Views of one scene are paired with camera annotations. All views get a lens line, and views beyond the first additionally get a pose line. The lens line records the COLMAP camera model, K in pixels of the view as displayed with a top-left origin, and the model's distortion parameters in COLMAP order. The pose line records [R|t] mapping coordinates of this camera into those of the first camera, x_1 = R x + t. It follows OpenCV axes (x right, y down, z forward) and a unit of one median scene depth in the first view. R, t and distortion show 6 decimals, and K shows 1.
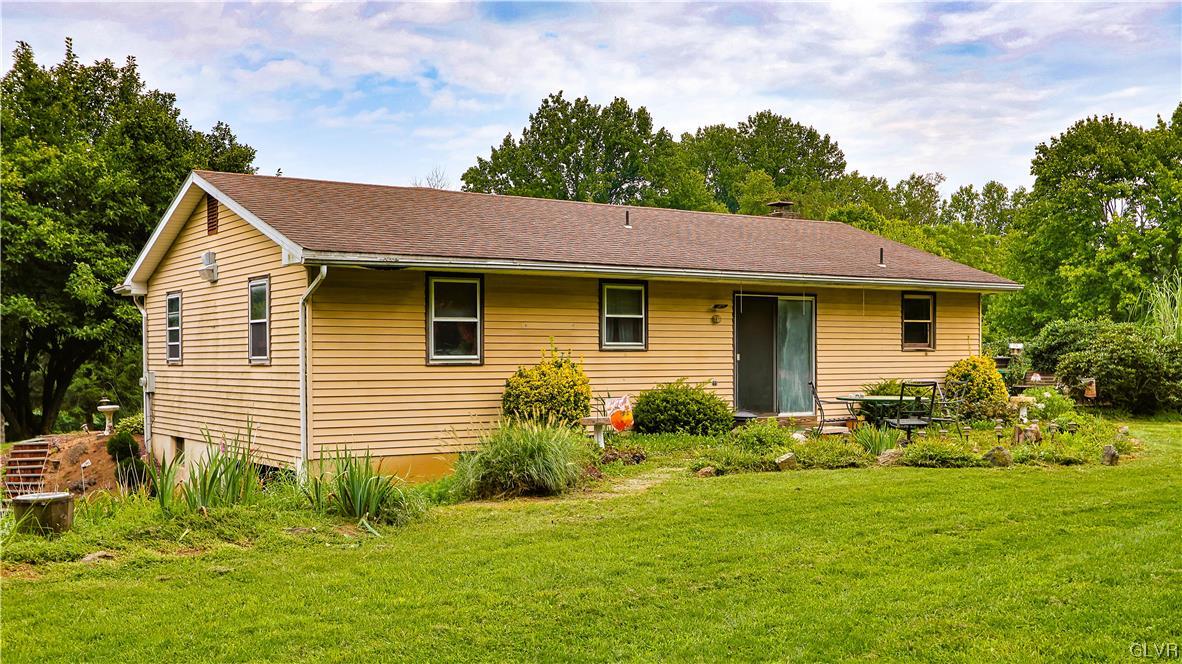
lens RADIAL K [[1238.3, 0, 591.0], [0, 1238.3, 332.0], [0, 0, 1]] dist [-0.006986, -0.007740]
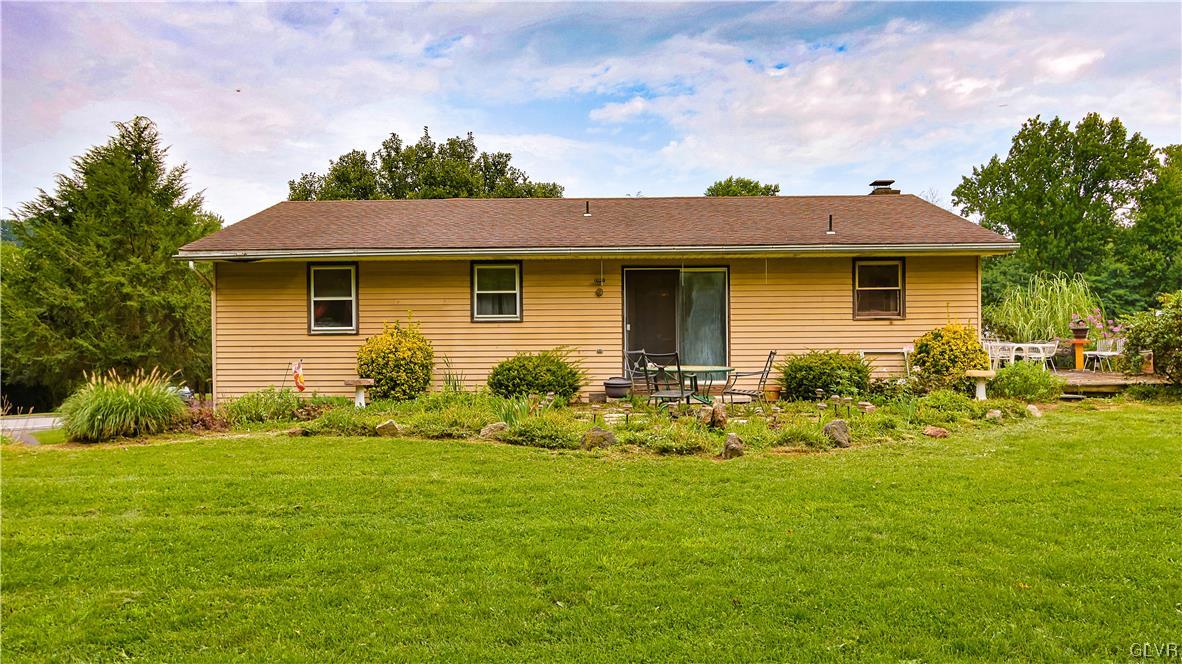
lens RADIAL K [[821.4, 0, 591.0], [0, 821.4, 332.0], [0, 0, 1]] dist [-0.011756, -0.002591]
pose [[0.810497, -0.003447, -0.585732, 0.489009], [0.015491, 0.999759, 0.015552, 0.012354], [0.585537, -0.021679, 0.810356, 0.389086]]
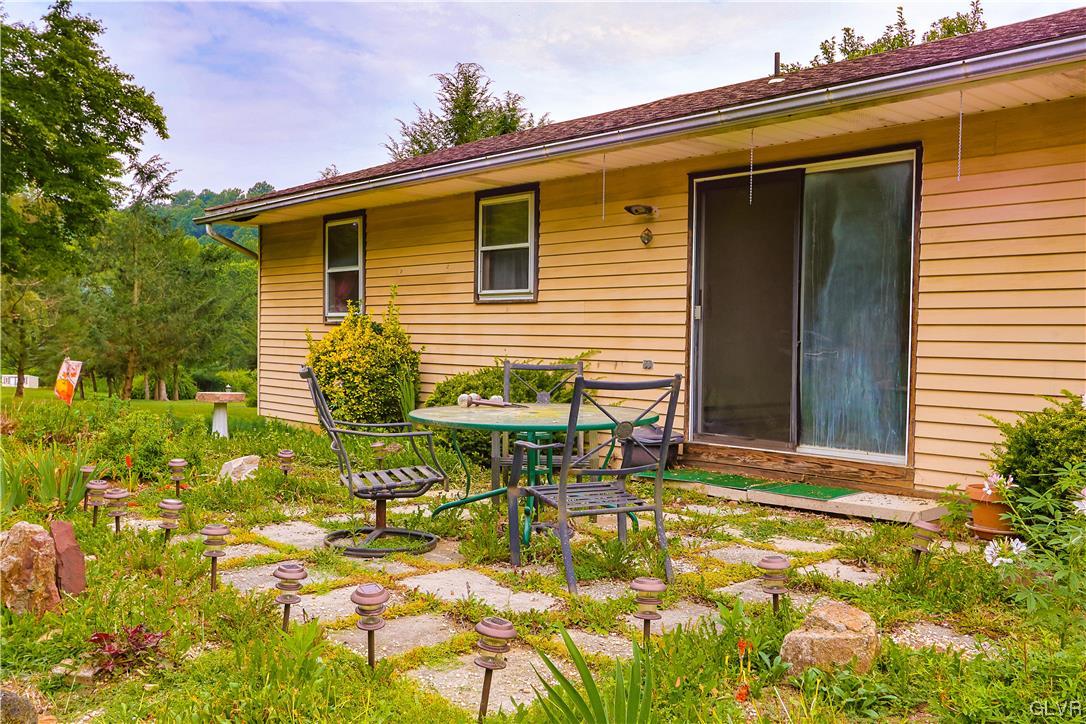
lens RADIAL K [[981.9, 0, 543.0], [0, 981.9, 362.0], [0, 0, 1]] dist [0.003255, 0.001752]
pose [[0.136621, 0.035189, -0.989998, 0.463698], [0.009034, 0.999283, 0.036765, 0.023930], [0.990582, -0.013966, 0.136205, 0.855156]]
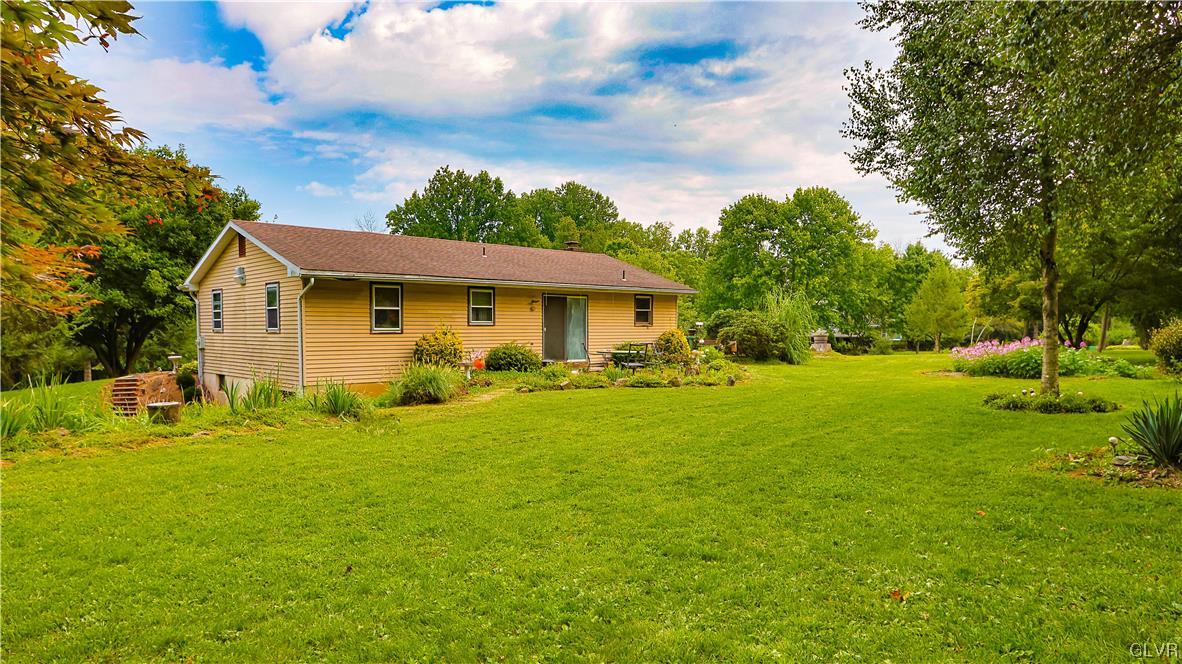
lens RADIAL K [[748.0, 0, 583.6], [0, 748.0, 355.4], [0, 0, 1]] dist [-0.027302, 0.001027]
pose [[0.988006, -0.000437, 0.154414, 0.004449], [-0.008470, 0.998337, 0.057022, -0.004742], [-0.154182, -0.057646, 0.986359, -0.097016]]
